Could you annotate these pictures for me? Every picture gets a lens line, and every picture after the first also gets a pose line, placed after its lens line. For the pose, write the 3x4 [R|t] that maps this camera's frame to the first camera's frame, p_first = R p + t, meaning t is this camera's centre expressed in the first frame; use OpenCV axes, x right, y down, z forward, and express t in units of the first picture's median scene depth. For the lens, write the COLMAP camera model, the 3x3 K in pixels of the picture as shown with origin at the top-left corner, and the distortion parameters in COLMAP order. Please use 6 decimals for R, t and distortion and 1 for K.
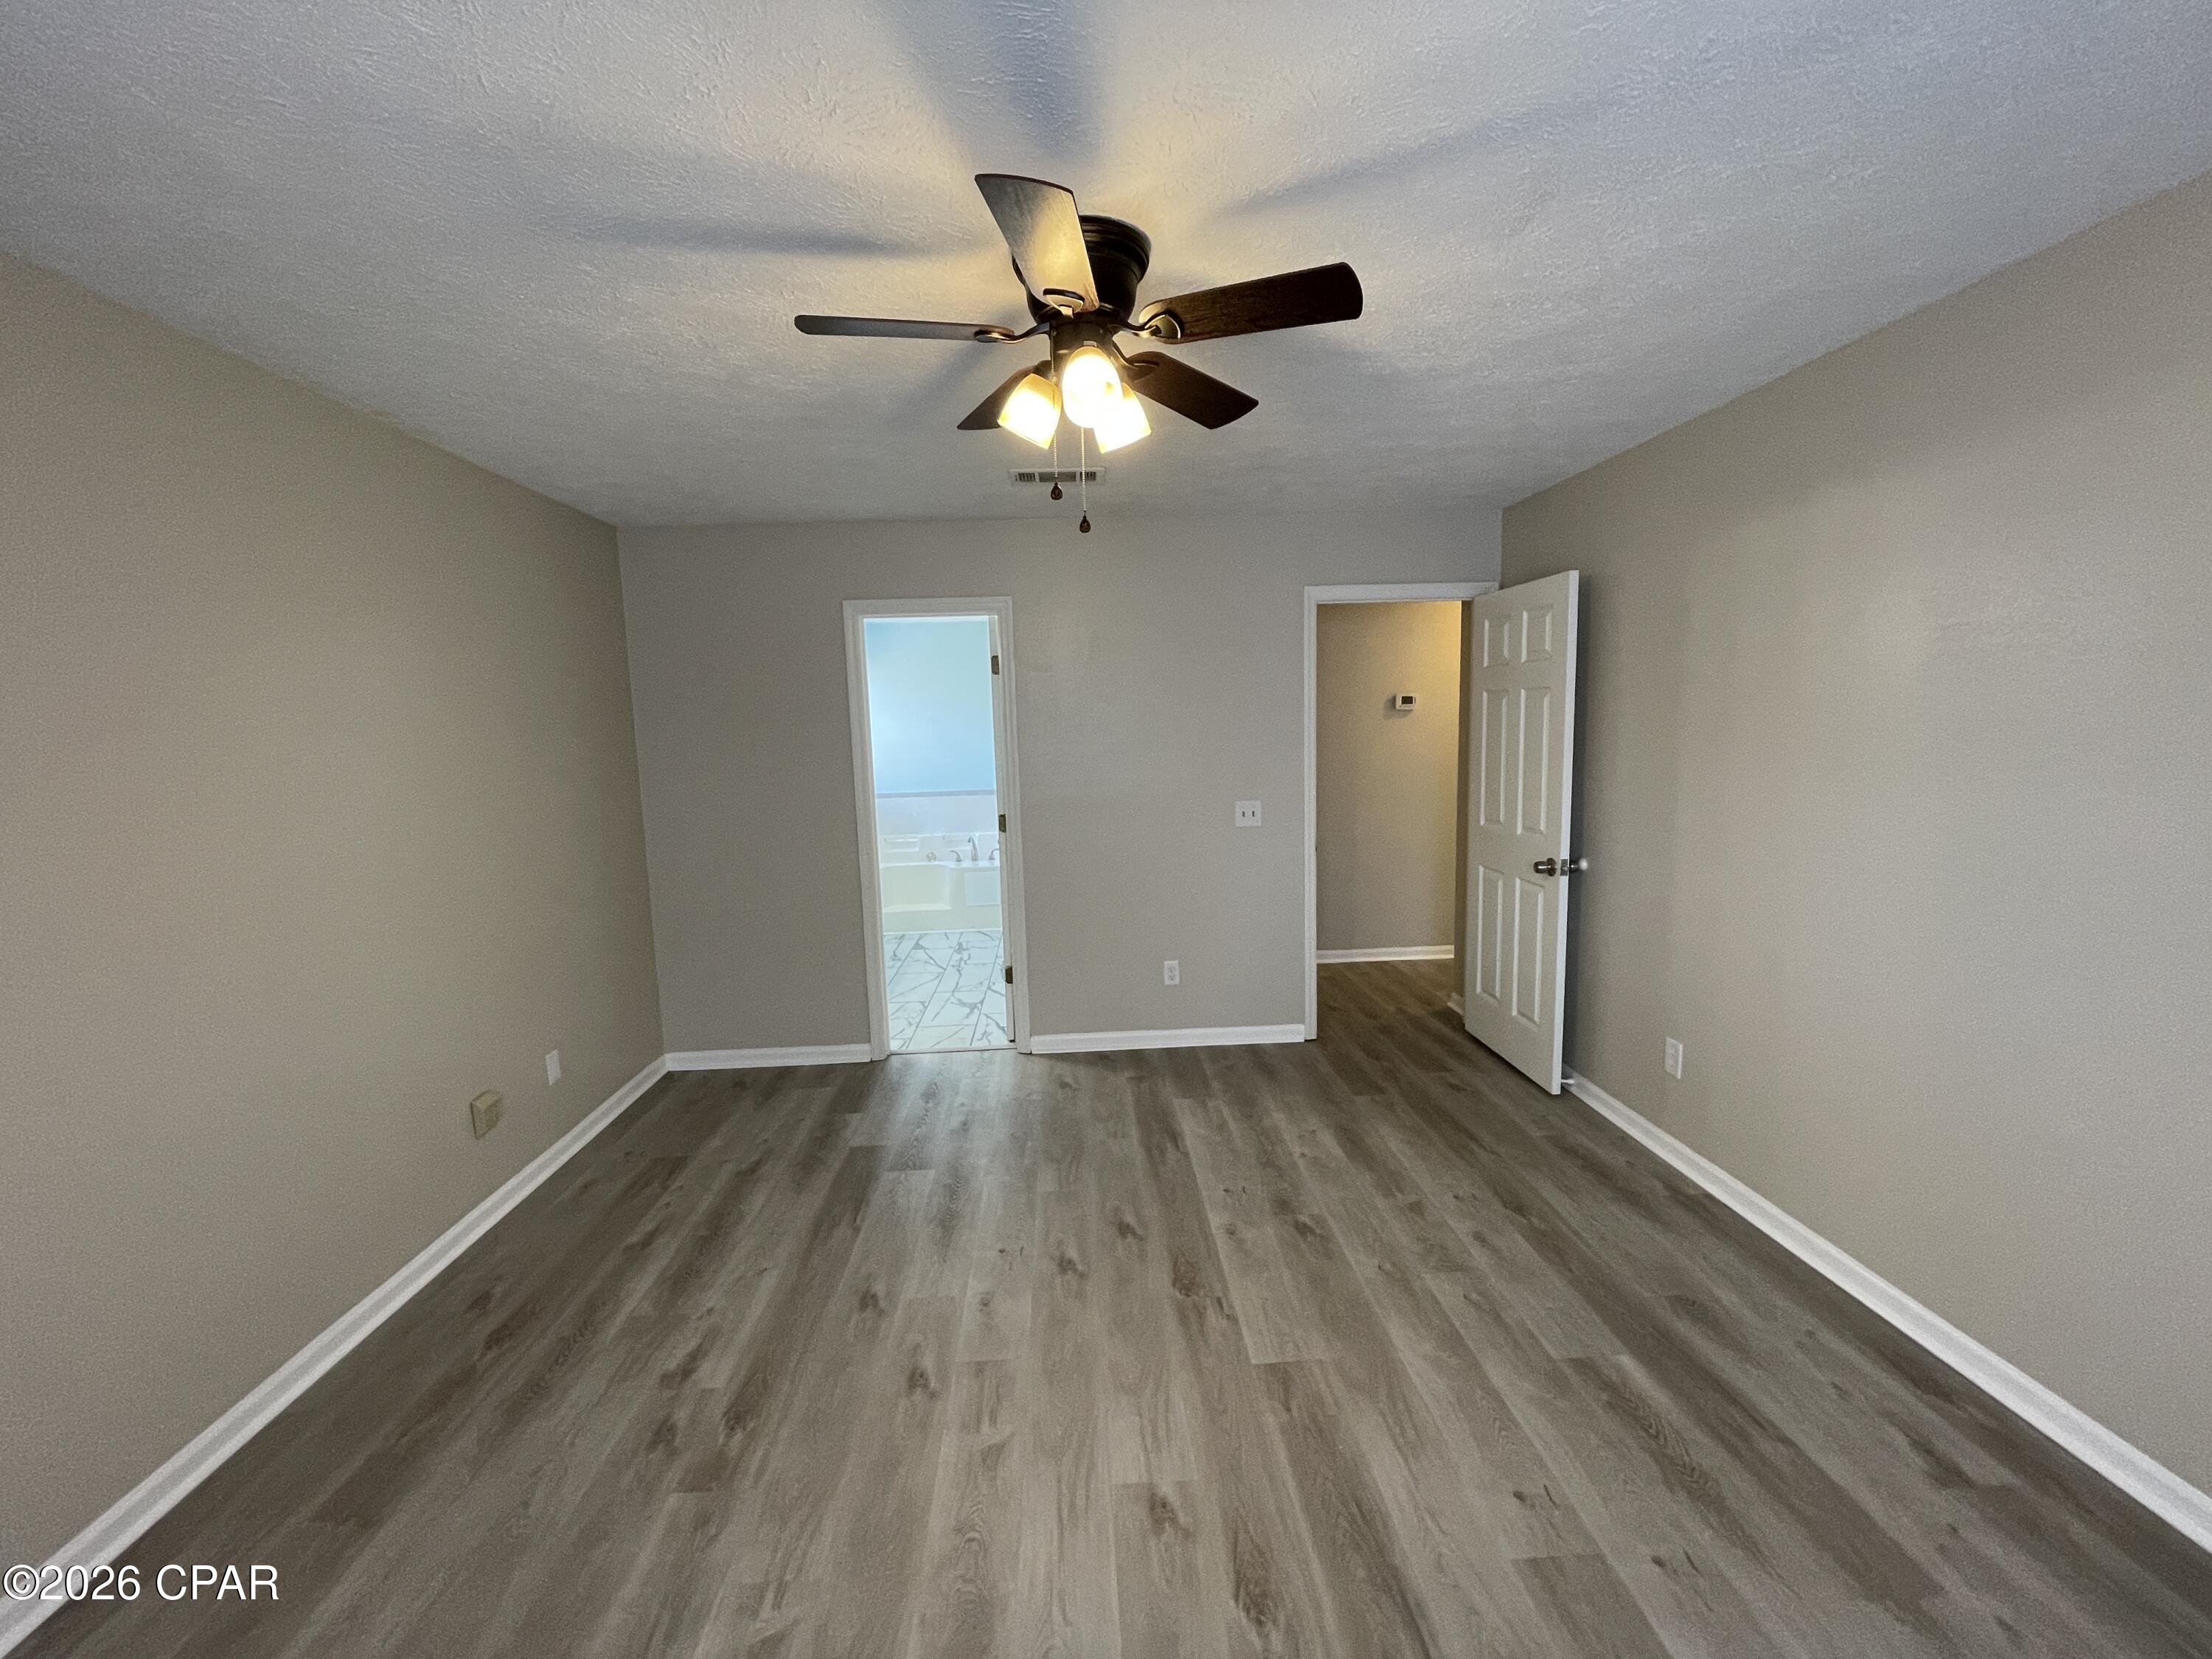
lens RADIAL K [[898.4, 0, 1101.7], [0, 898.4, 825.5], [0, 0, 1]] dist [-0.002321, 0.000520]
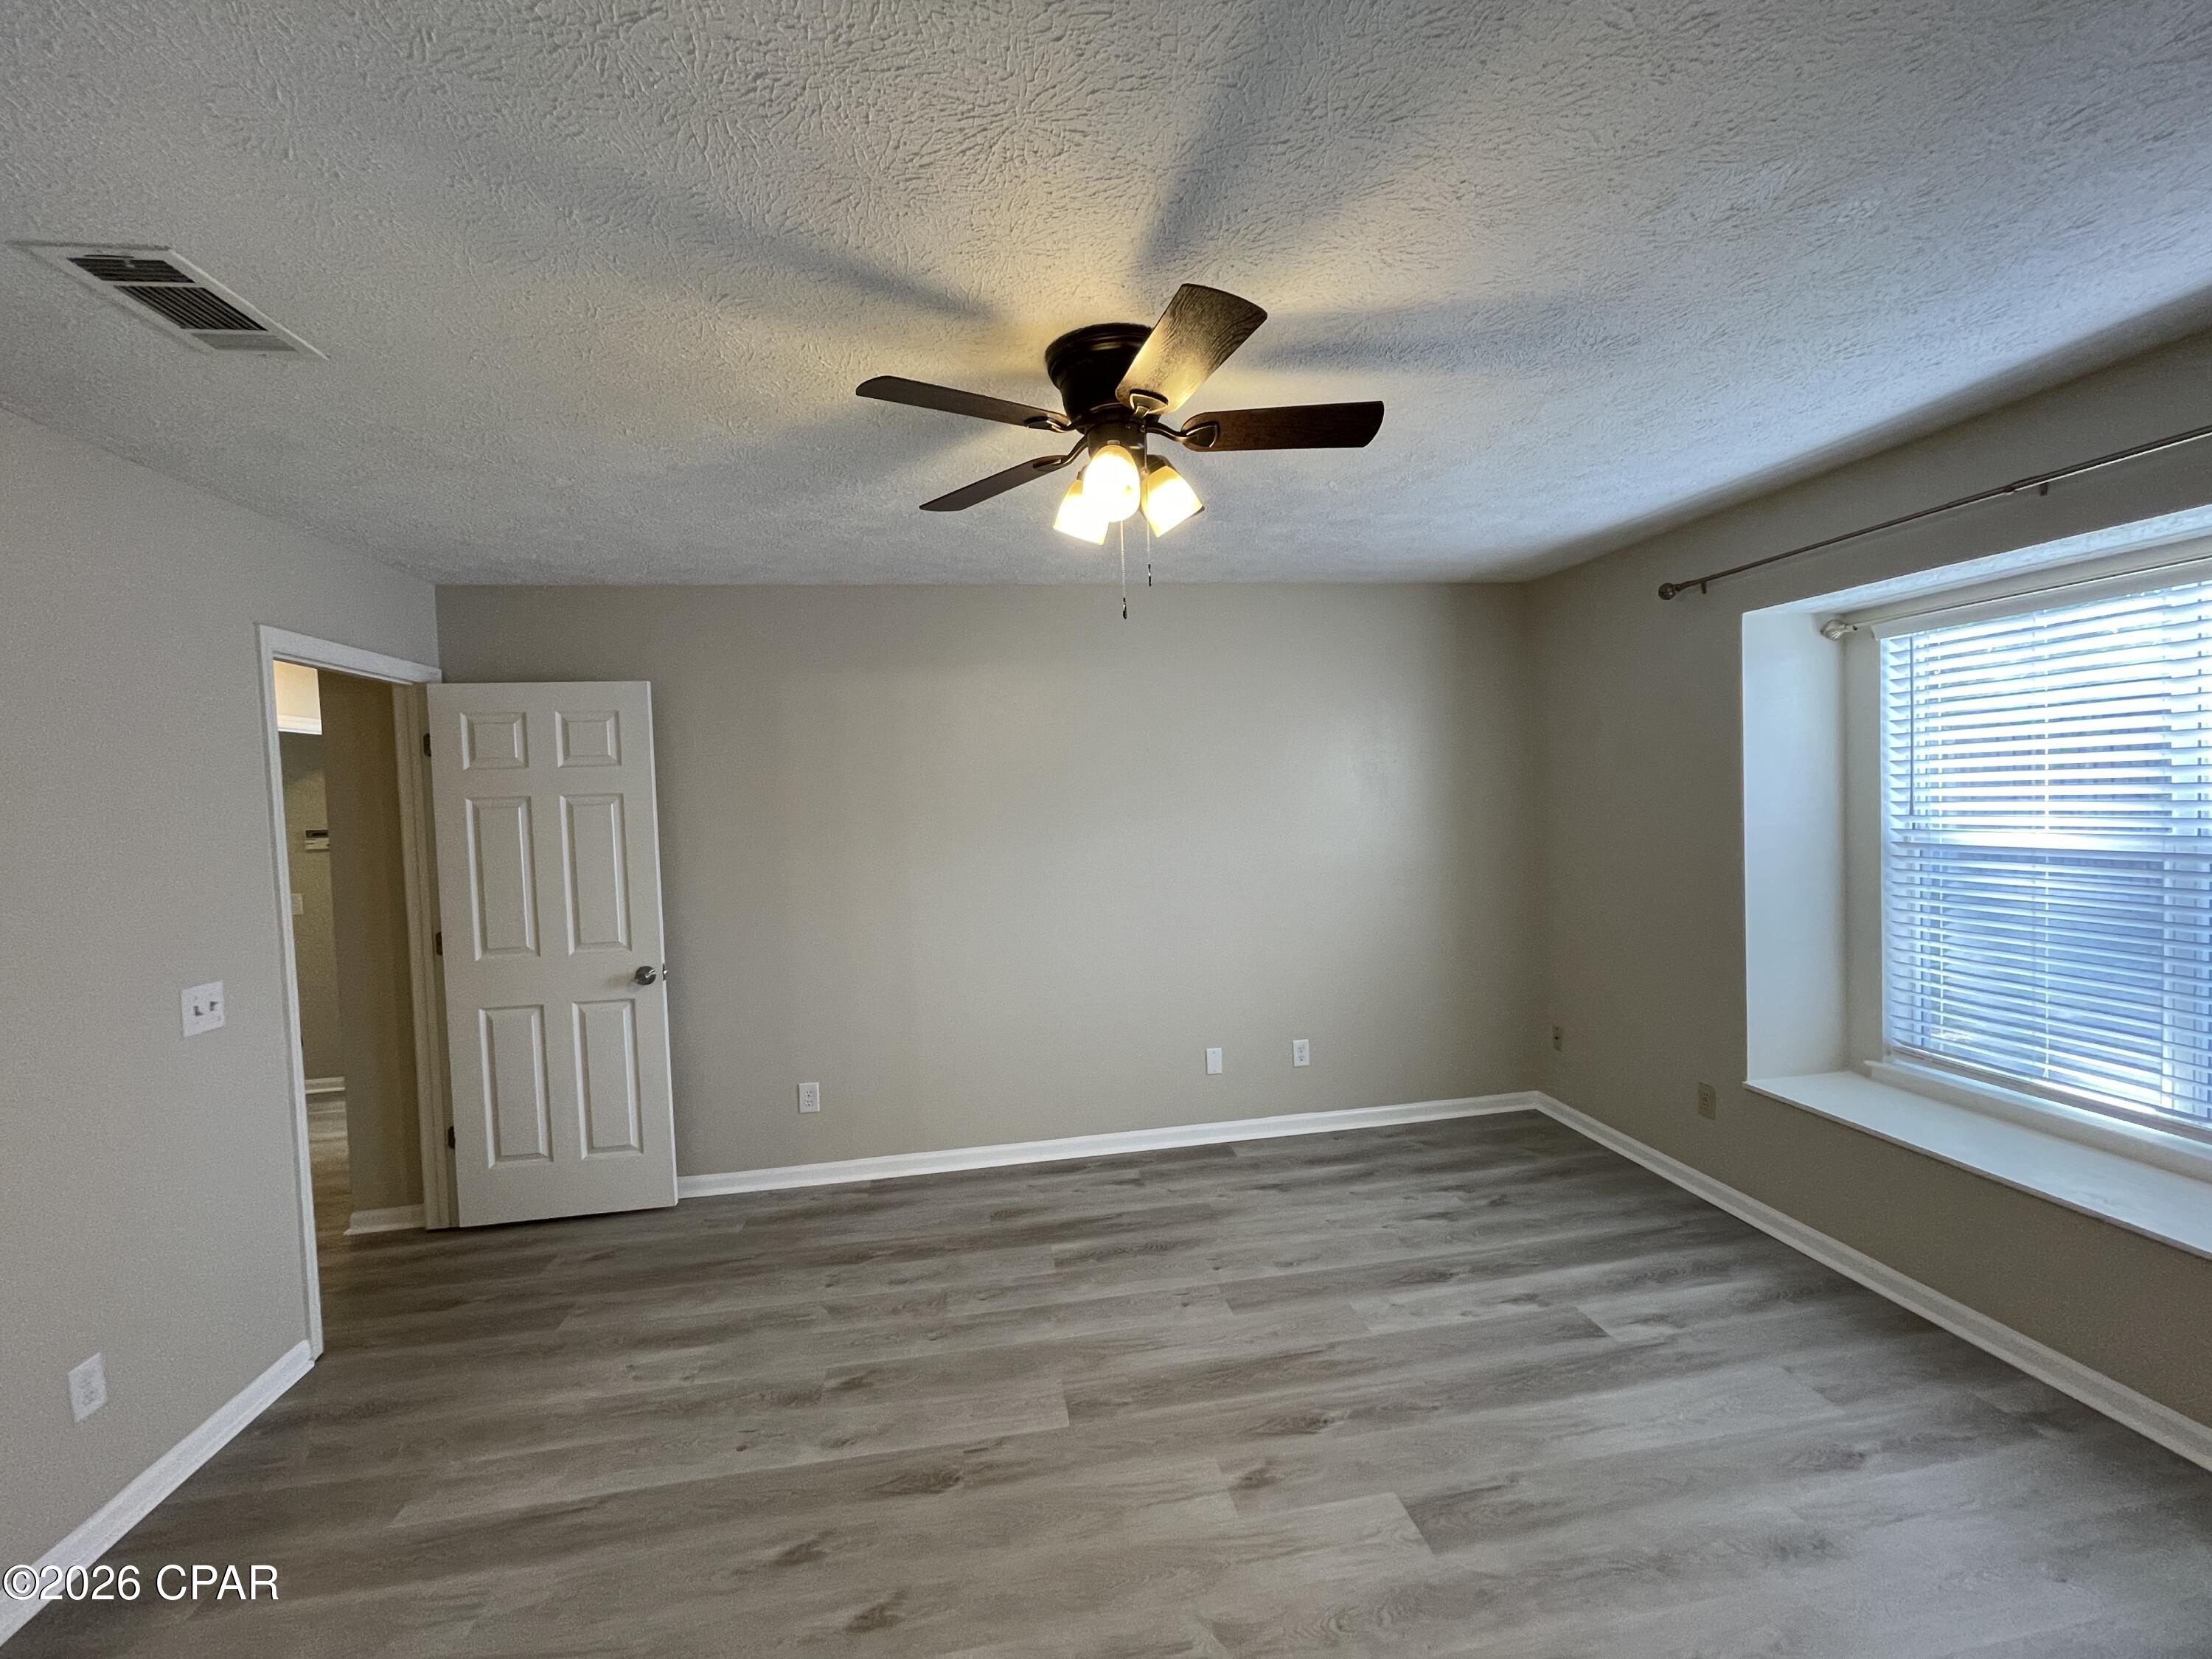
lens RADIAL K [[902.2, 0, 1092.7], [0, 902.2, 830.3], [0, 0, 1]] dist [-0.000832, 0.000224]
pose [[-0.109236, -0.007871, 0.993985, -0.756401], [0.155517, 0.987519, 0.024910, -0.085199], [-0.981775, 0.157303, -0.106648, 0.861134]]
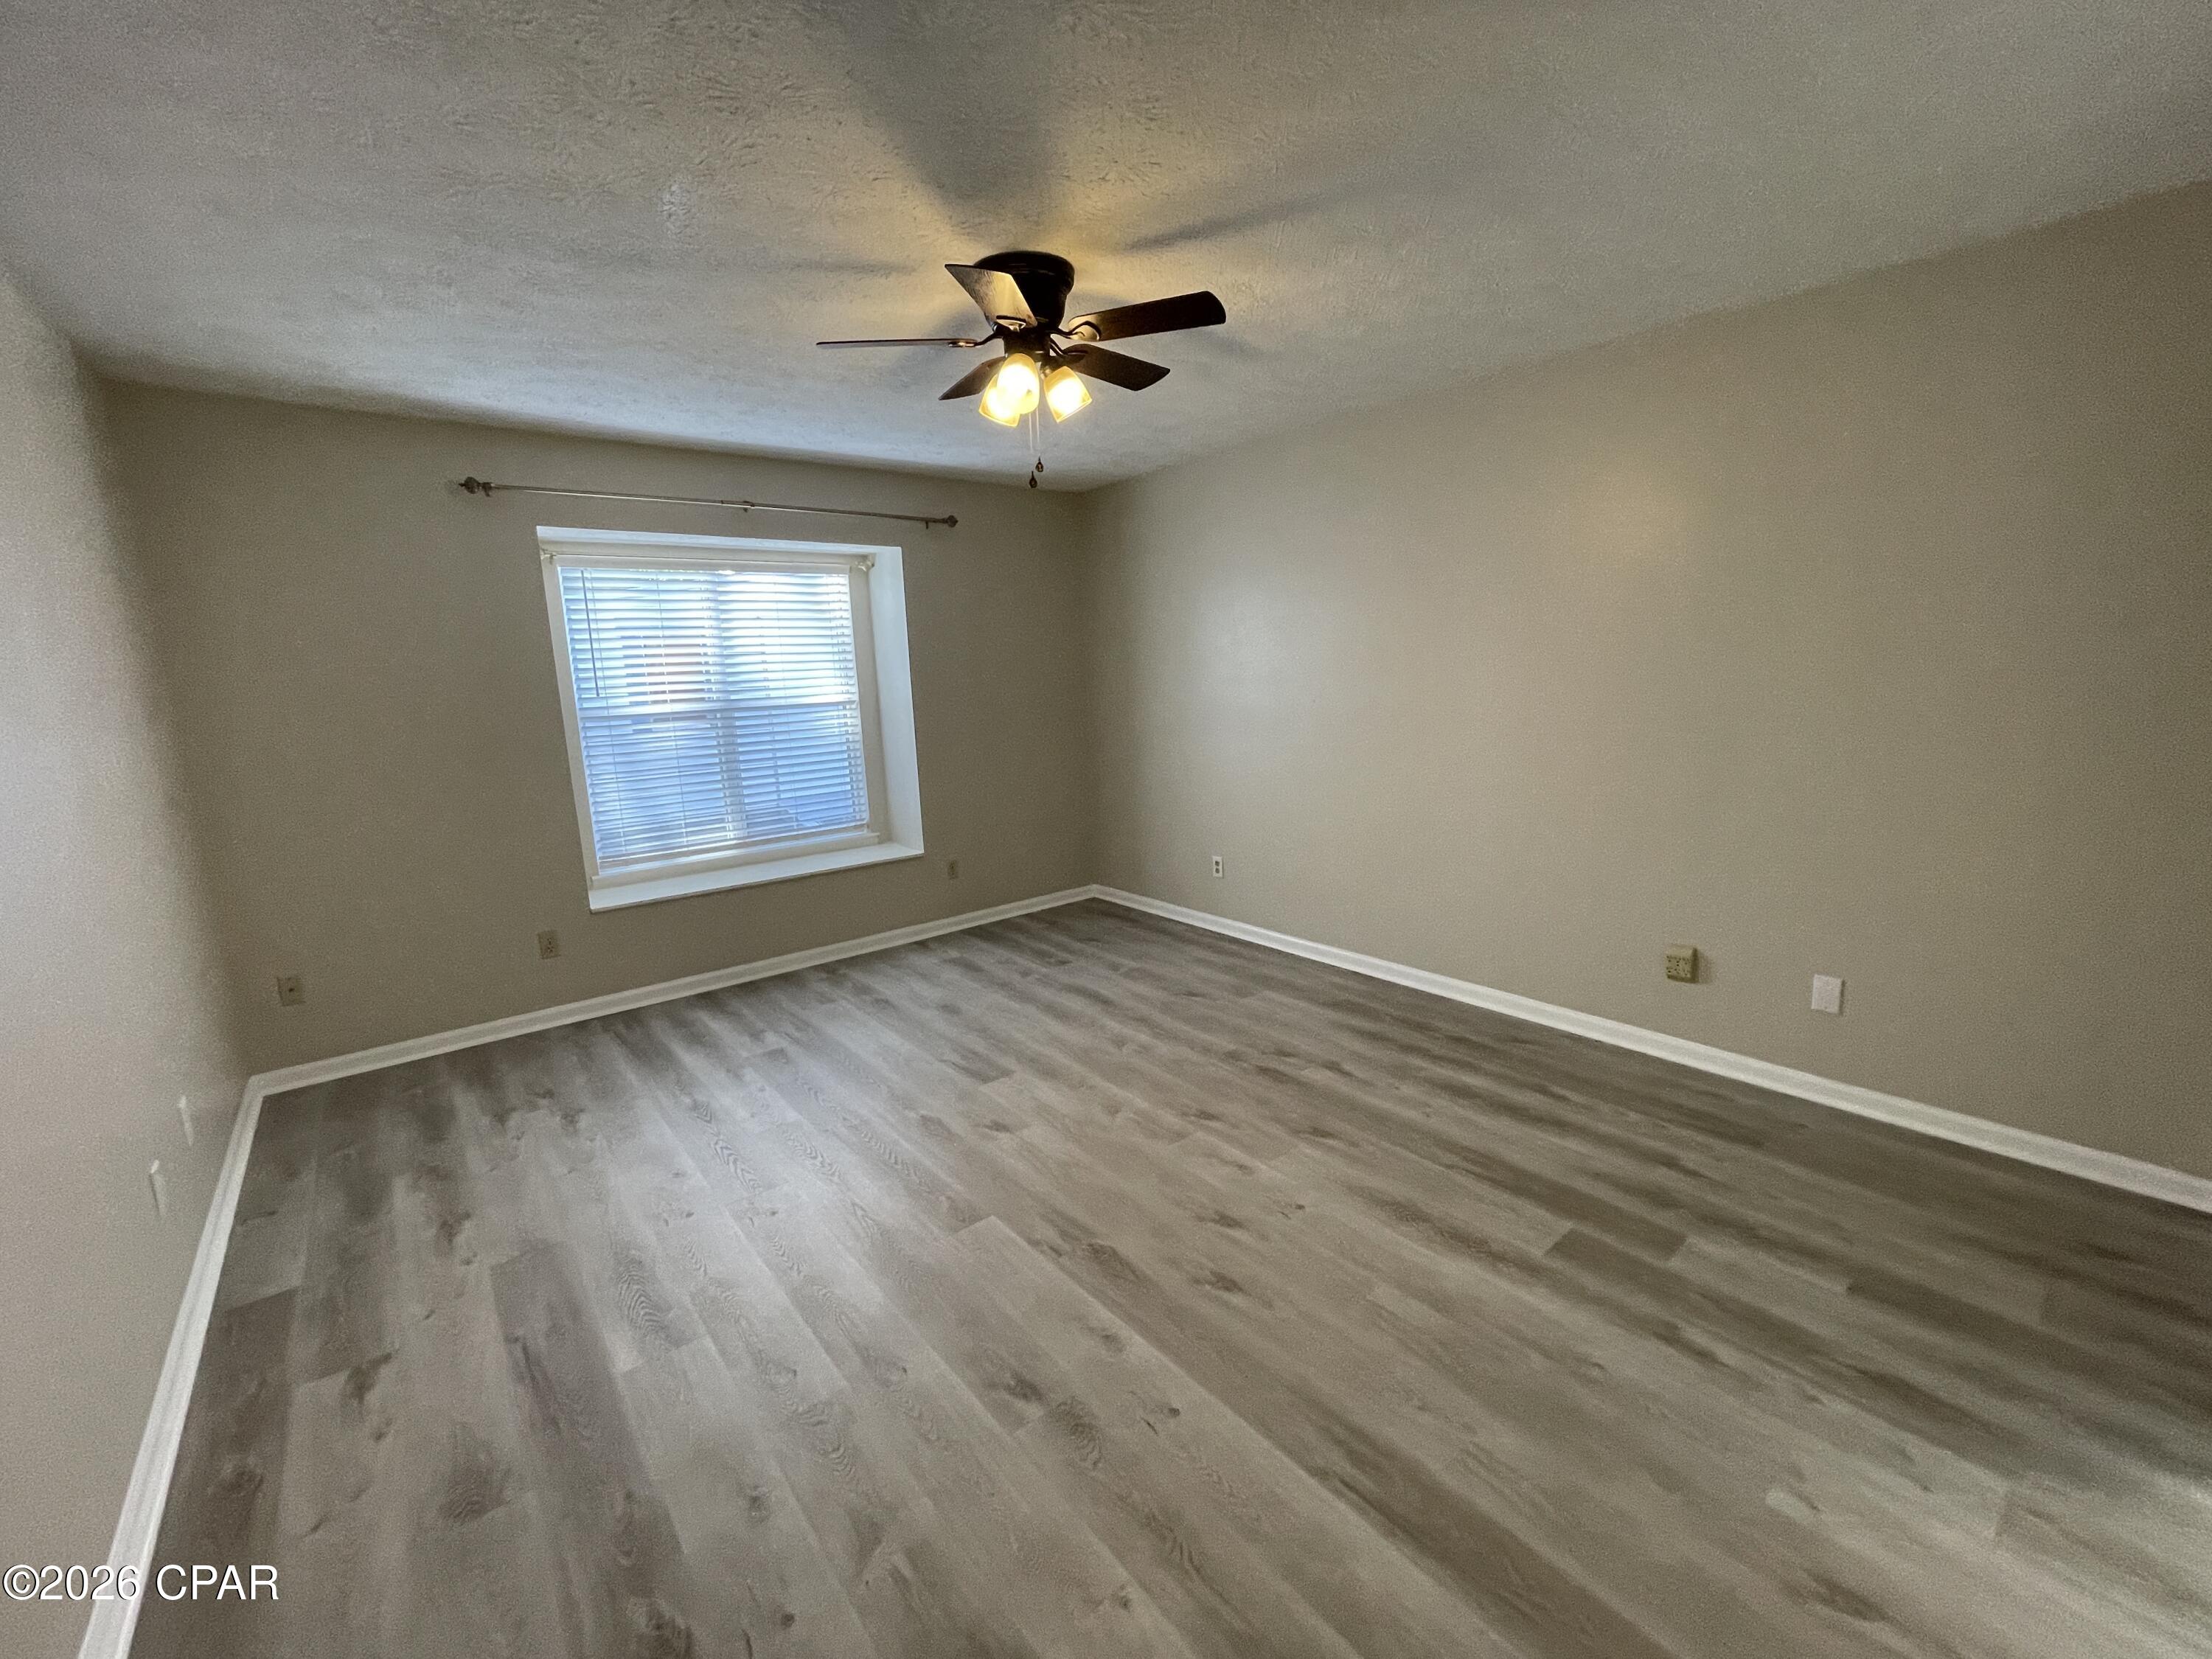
lens RADIAL K [[889.1, 0, 1104.0], [0, 889.1, 834.1], [0, 0, 1]] dist [0.013414, 0.000086]
pose [[-0.801069, 0.166551, -0.574934, 0.544494], [-0.008545, 0.957230, 0.289203, -0.157130], [0.598511, 0.236584, -0.765384, 1.606748]]
